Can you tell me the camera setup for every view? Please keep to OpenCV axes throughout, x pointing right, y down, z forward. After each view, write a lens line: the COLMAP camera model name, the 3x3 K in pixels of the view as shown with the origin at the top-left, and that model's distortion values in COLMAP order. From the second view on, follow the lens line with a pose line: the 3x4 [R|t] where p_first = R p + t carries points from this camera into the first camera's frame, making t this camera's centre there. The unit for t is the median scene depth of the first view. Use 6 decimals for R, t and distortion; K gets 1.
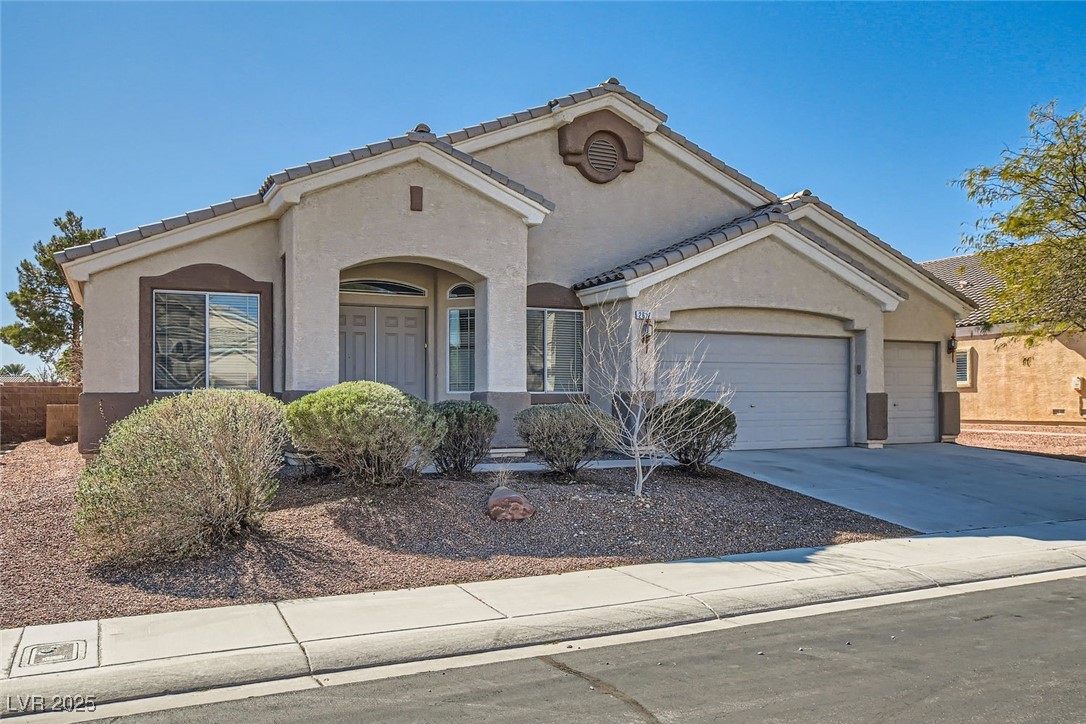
lens RADIAL K [[621.0, 0, 539.8], [0, 621.0, 371.1], [0, 0, 1]] dist [-0.007699, -0.000478]
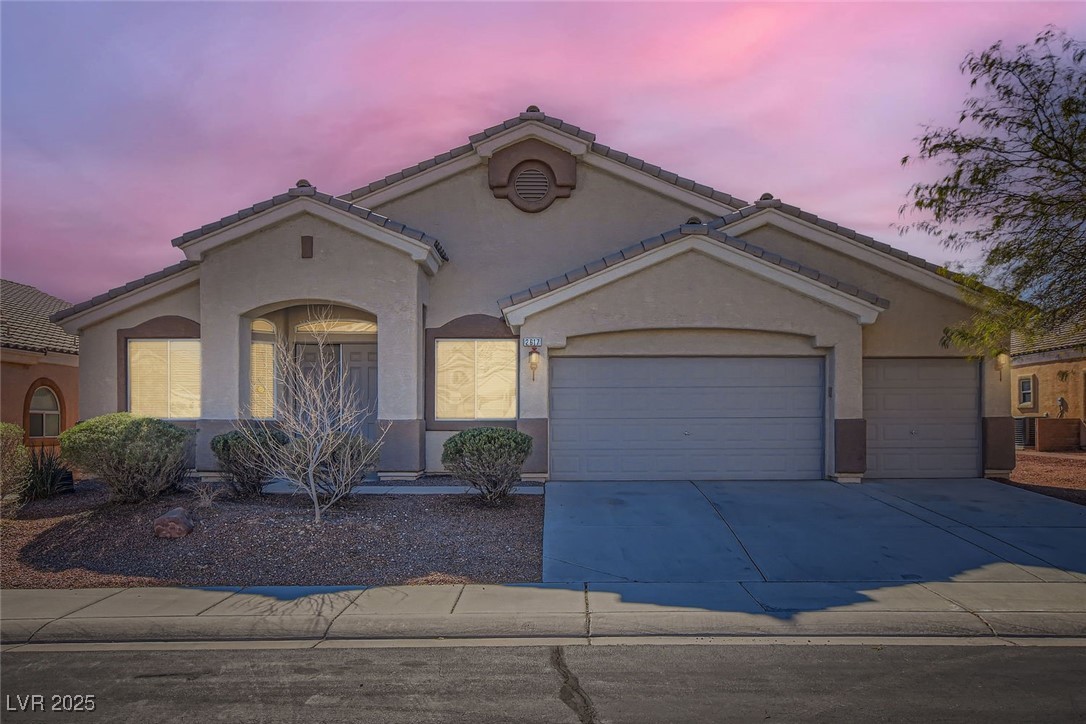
lens RADIAL K [[584.8, 0, 542.7], [0, 584.8, 402.1], [0, 0, 1]] dist [-0.002824, 0.000396]
pose [[0.952428, -0.012593, -0.304502, 0.416613], [0.014755, 0.999880, 0.004799, 0.001614], [0.304405, -0.009064, 0.952500, 0.100499]]
